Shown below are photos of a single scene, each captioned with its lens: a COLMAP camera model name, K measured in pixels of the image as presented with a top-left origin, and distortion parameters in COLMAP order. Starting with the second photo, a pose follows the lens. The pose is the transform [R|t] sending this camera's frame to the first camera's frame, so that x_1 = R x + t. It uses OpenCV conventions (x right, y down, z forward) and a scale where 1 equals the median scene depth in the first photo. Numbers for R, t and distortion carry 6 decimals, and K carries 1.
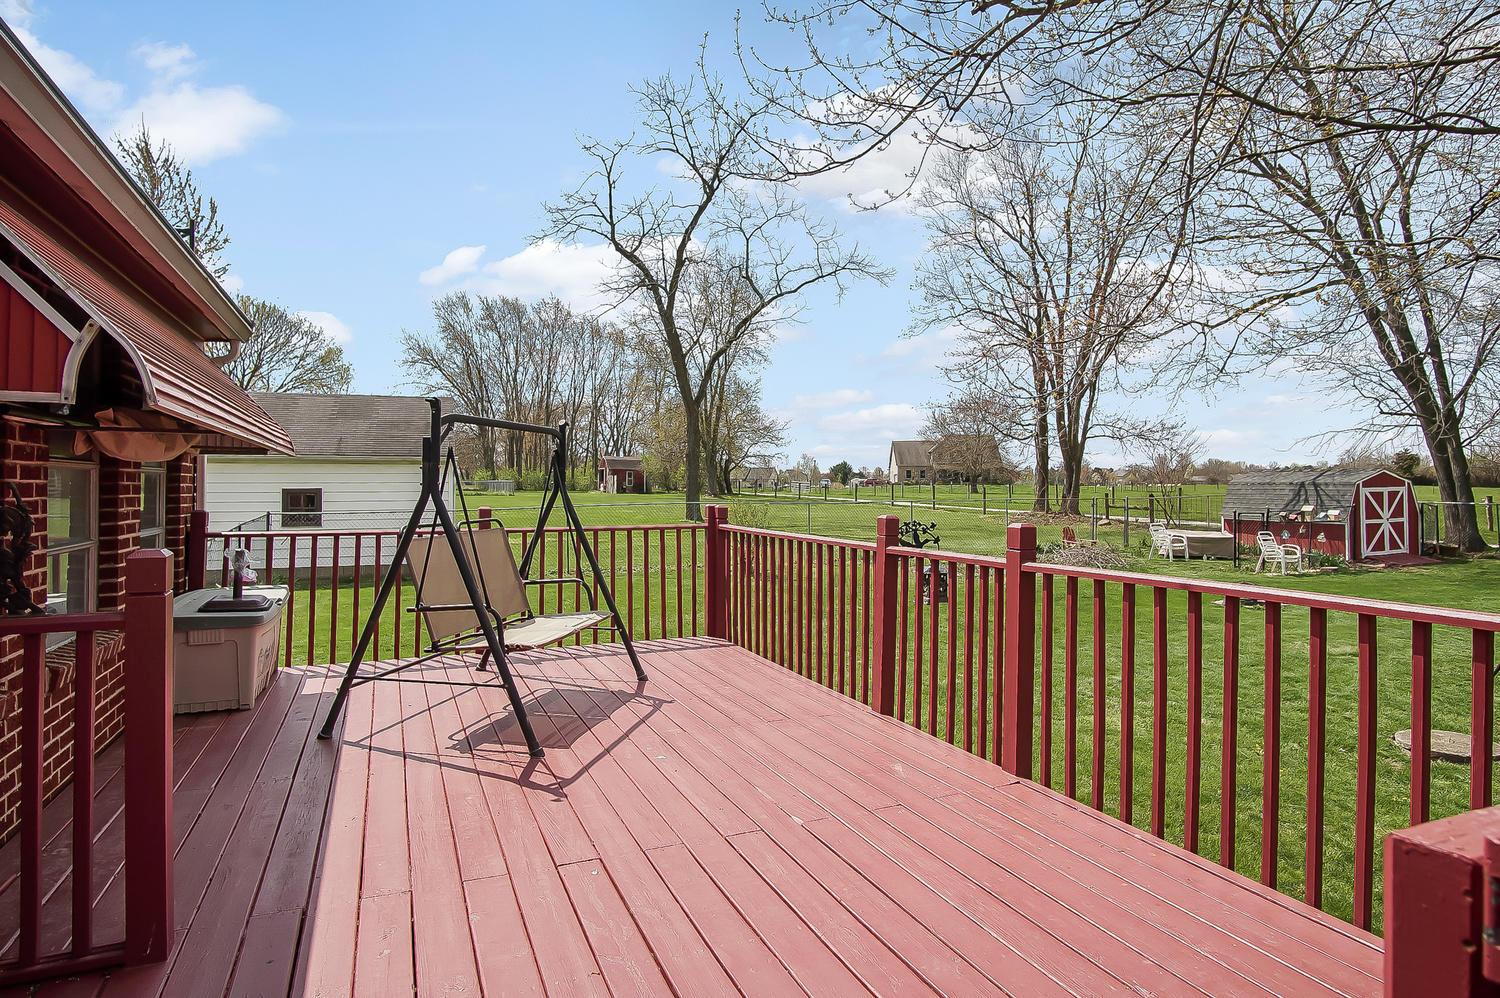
lens RADIAL K [[825.6, 0, 750.0], [0, 825.6, 499.0], [0, 0, 1]] dist [-0.011194, 0.000758]
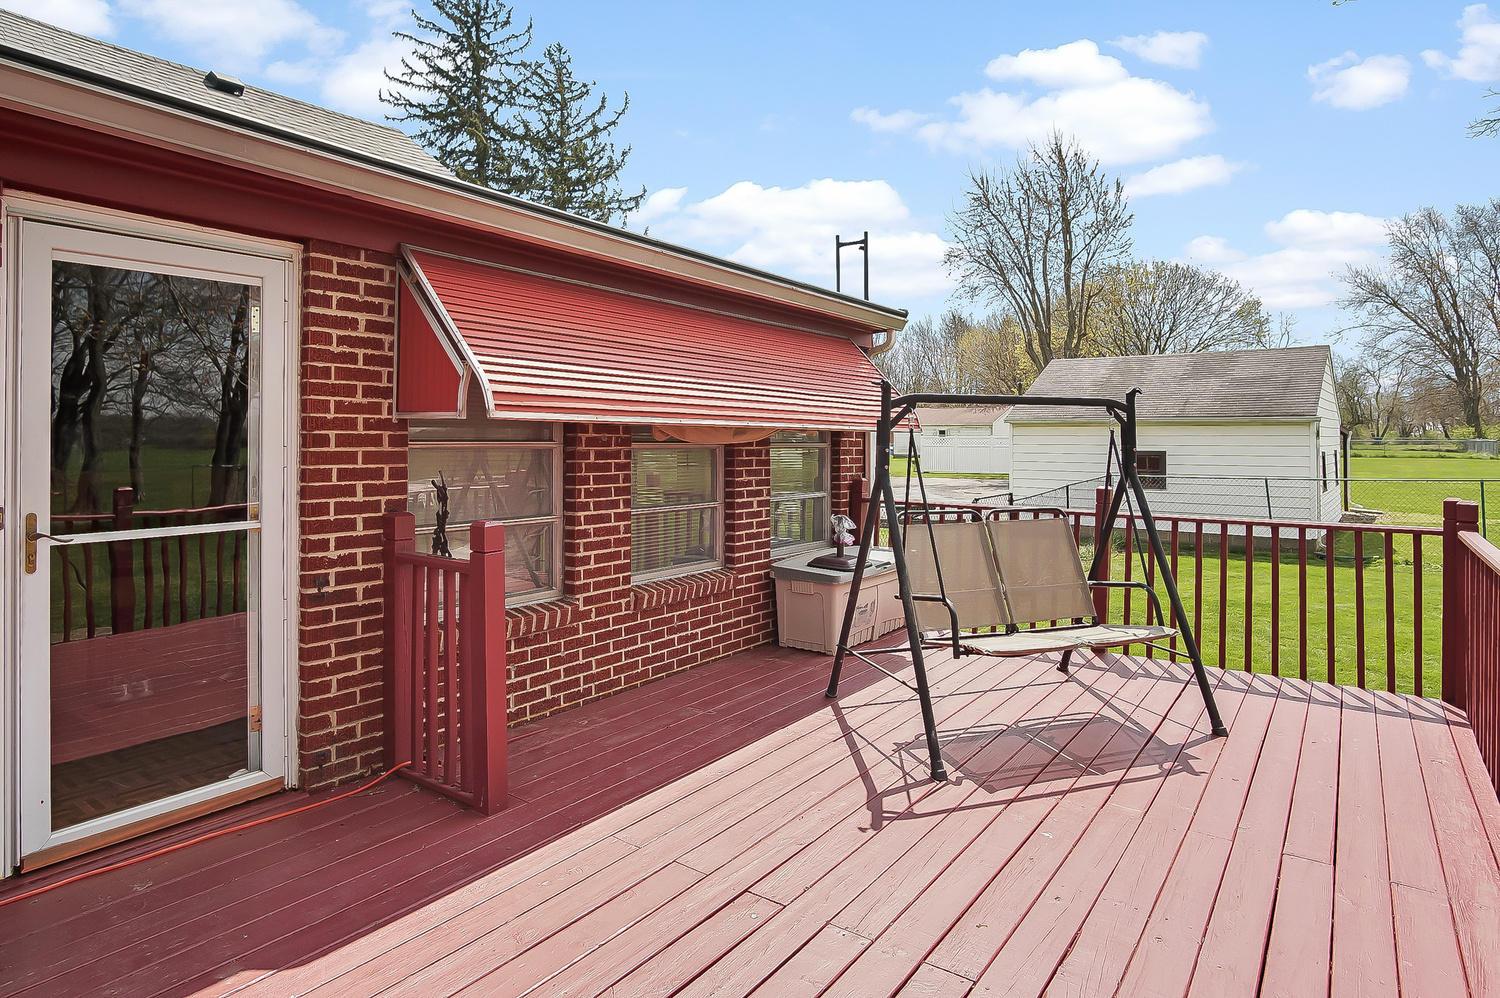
lens RADIAL K [[849.5, 0, 773.0], [0, 849.5, 439.6], [0, 0, 1]] dist [-0.023157, 0.000001]
pose [[0.529500, 0.005601, -0.848291, 0.314192], [-0.022362, 0.999723, -0.007357, -0.031968], [0.848015, 0.022865, 0.529479, 0.267464]]
